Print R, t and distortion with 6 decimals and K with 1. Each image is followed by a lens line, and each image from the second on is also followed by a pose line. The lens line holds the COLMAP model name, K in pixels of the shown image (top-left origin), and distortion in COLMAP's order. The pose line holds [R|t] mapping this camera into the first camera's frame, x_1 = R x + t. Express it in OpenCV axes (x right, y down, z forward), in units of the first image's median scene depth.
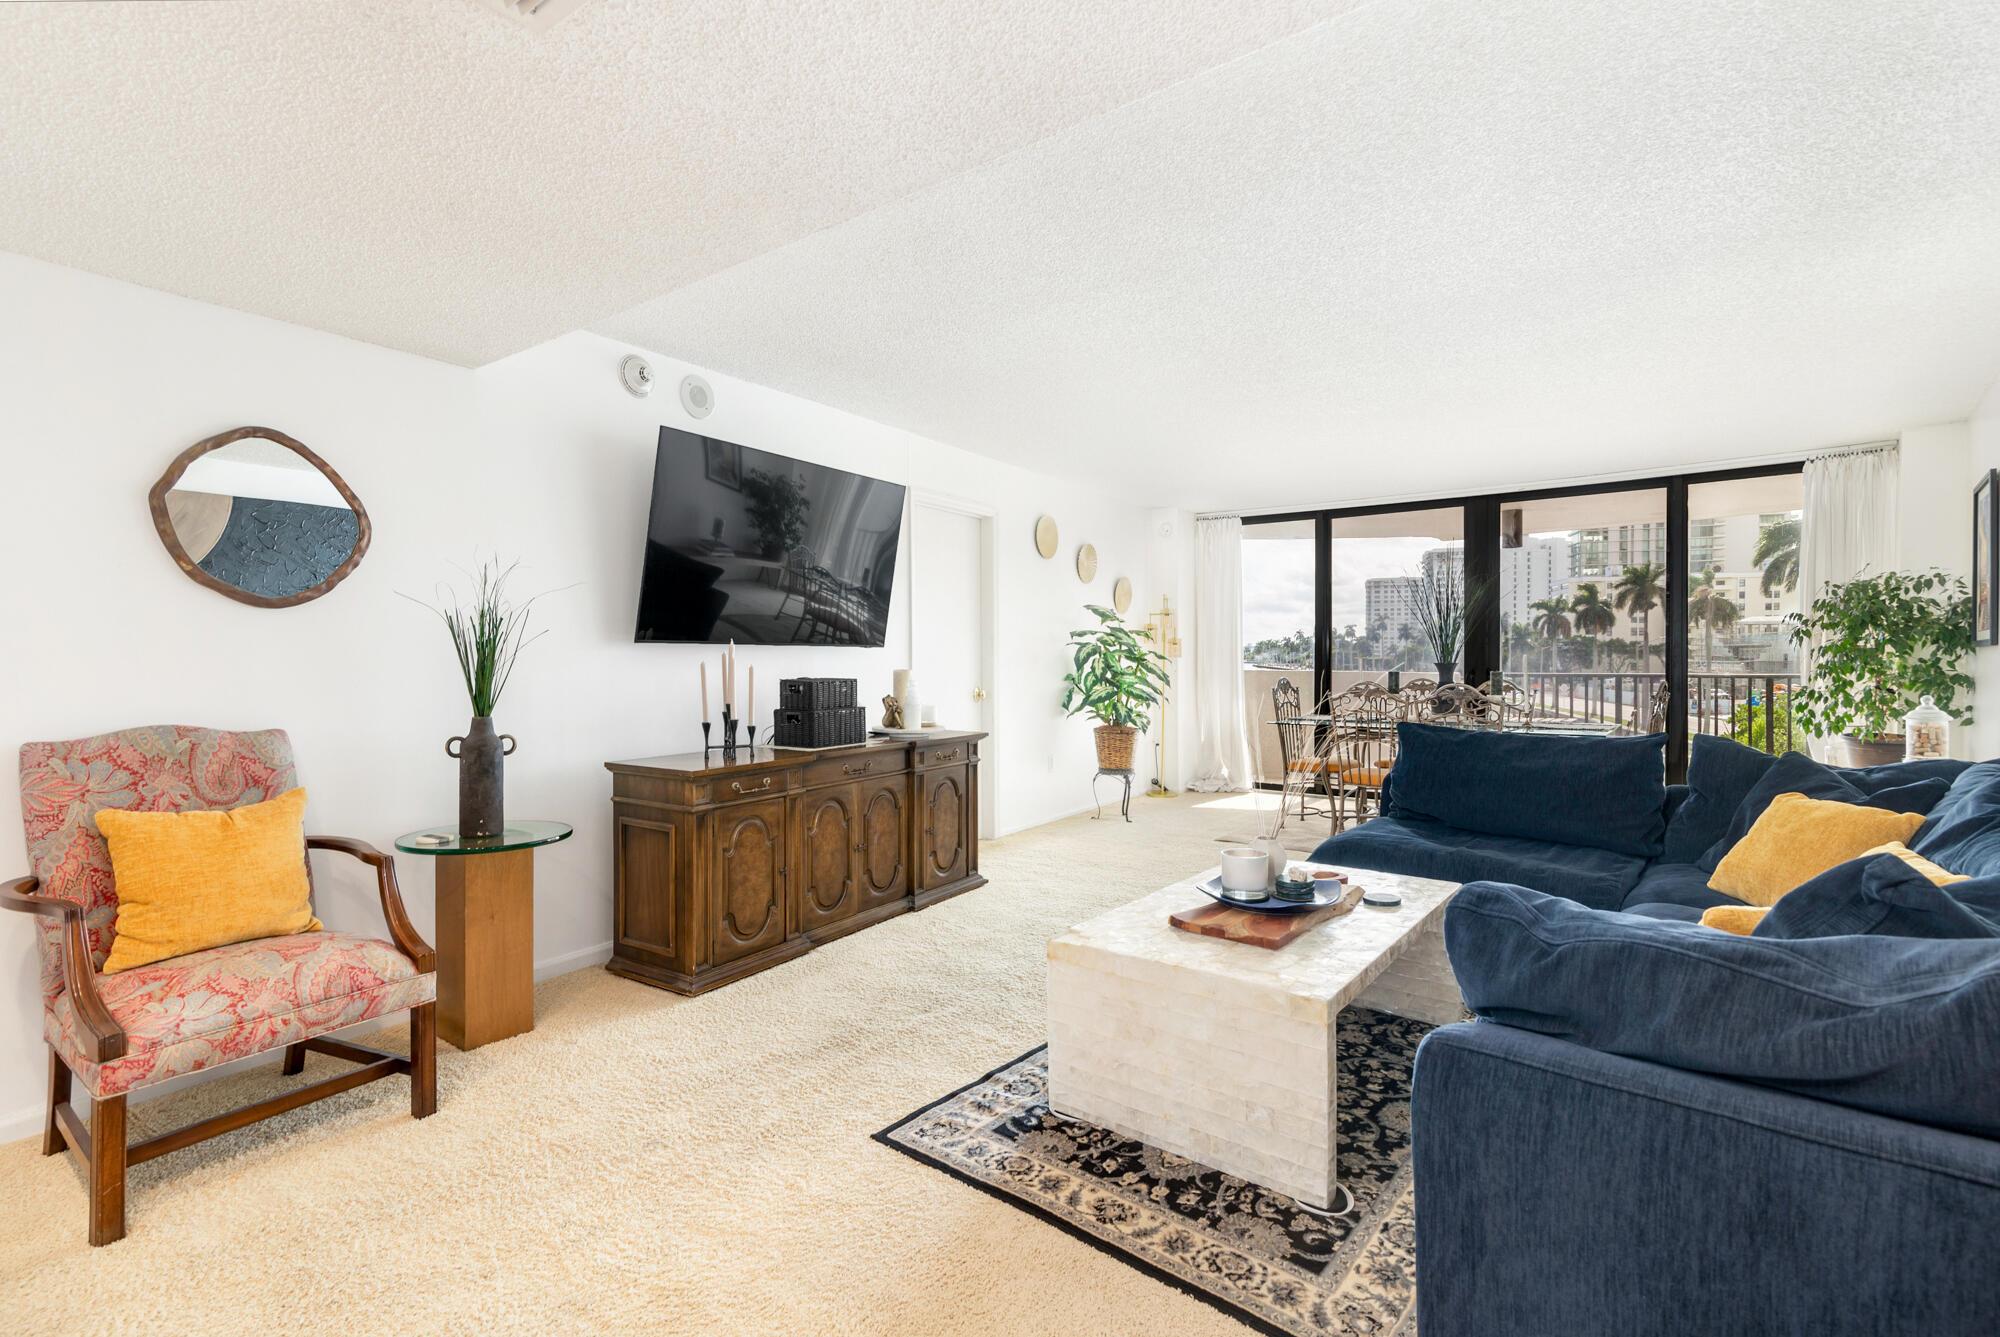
lens RADIAL K [[915.4, 0, 977.0], [0, 915.4, 656.2], [0, 0, 1]] dist [-0.001308, 0.000104]
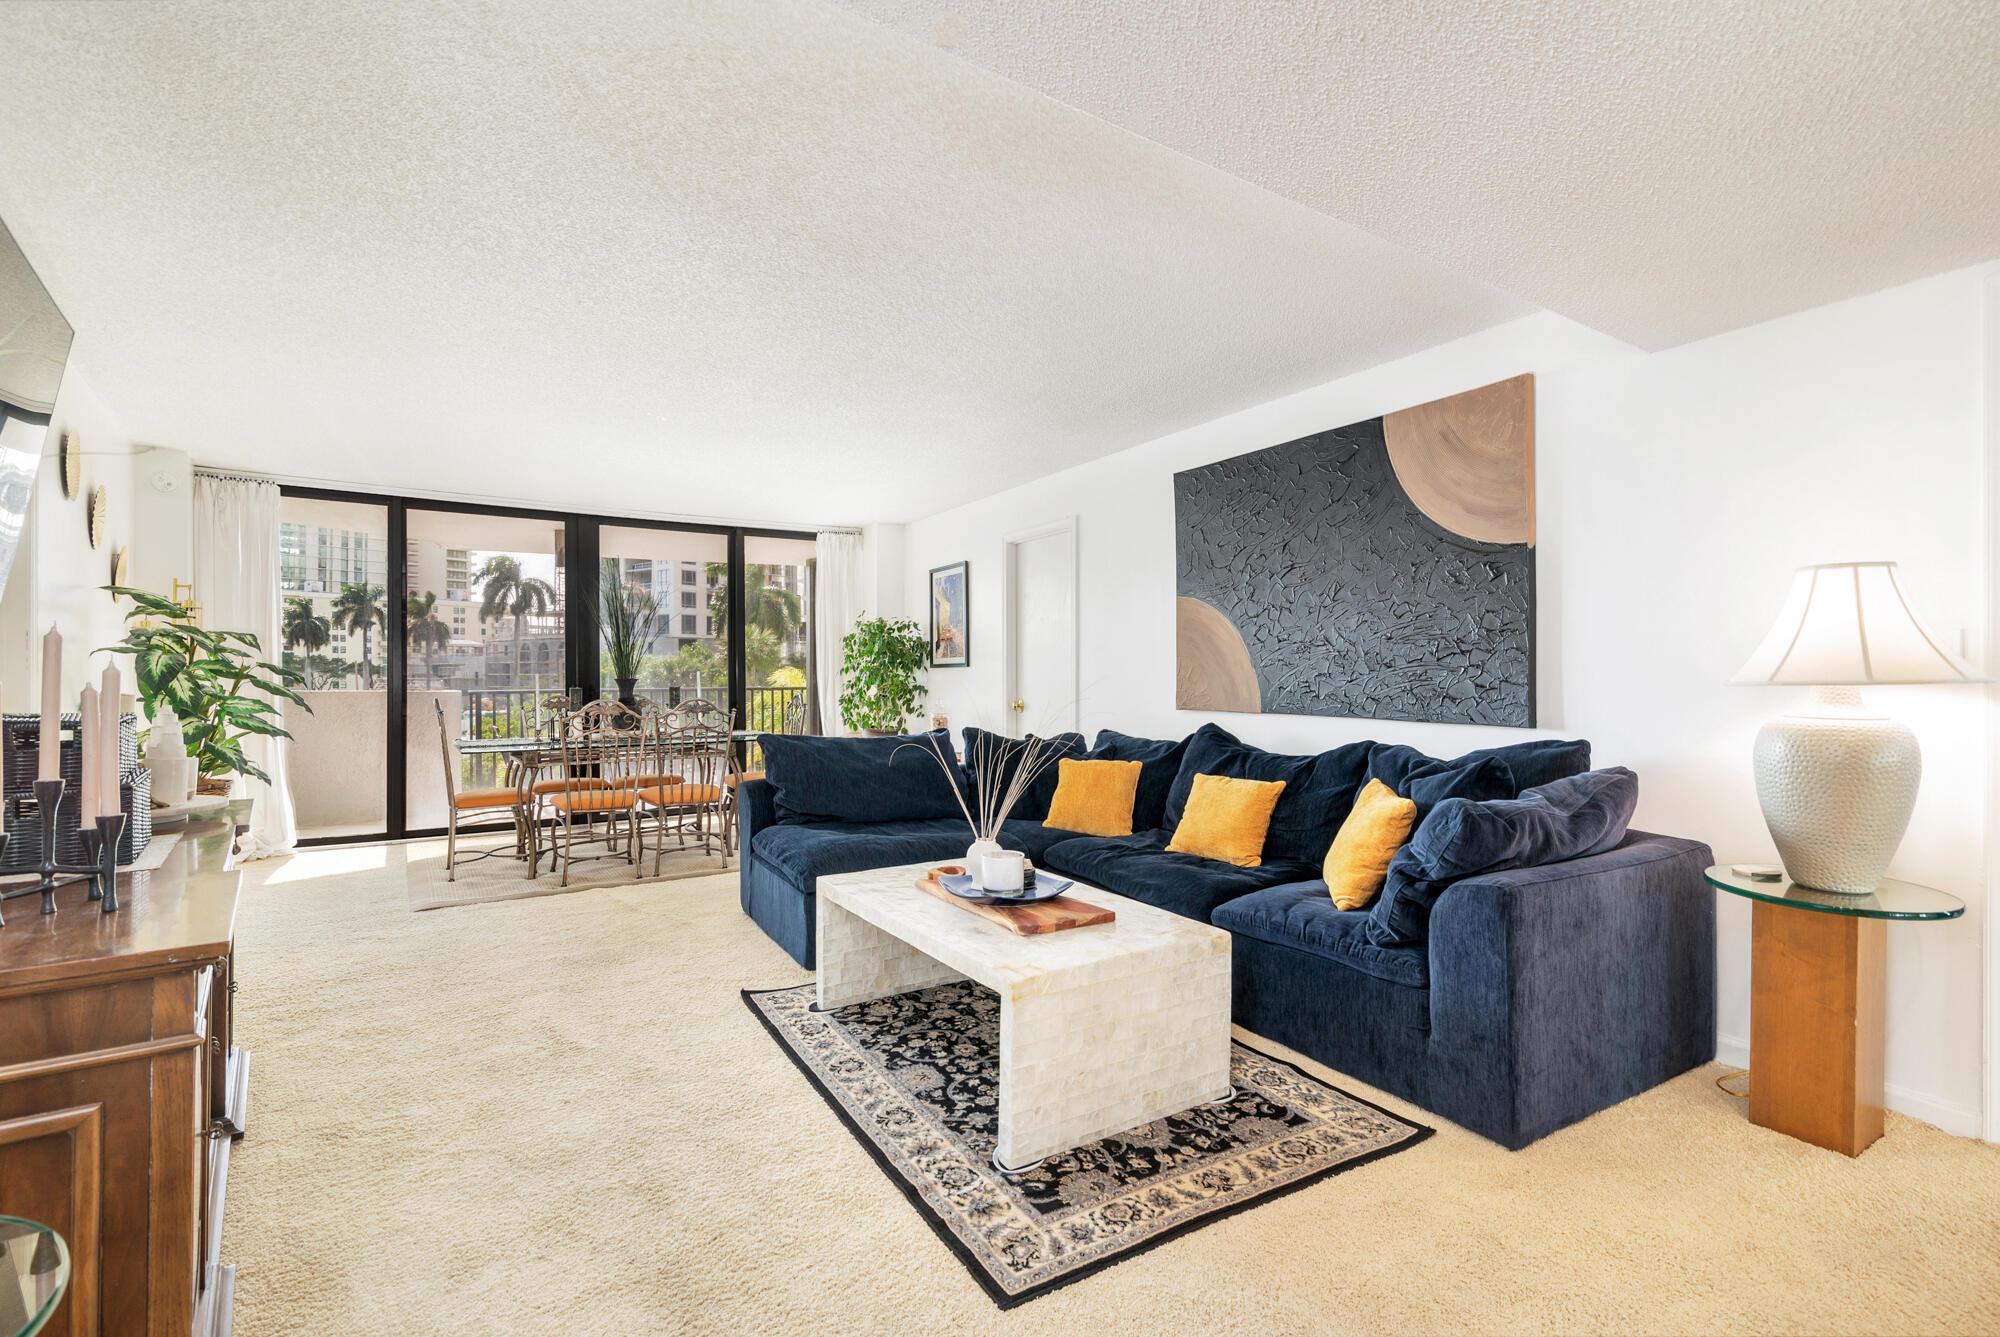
lens RADIAL K [[907.4, 0, 1007.3], [0, 907.4, 667.2], [0, 0, 1]] dist [-0.000373, -0.000711]
pose [[0.325079, 0.009780, 0.945636, -0.869556], [-0.002574, 0.999952, -0.009457, 0.007204], [-0.945683, 0.000641, 0.325088, 0.801667]]
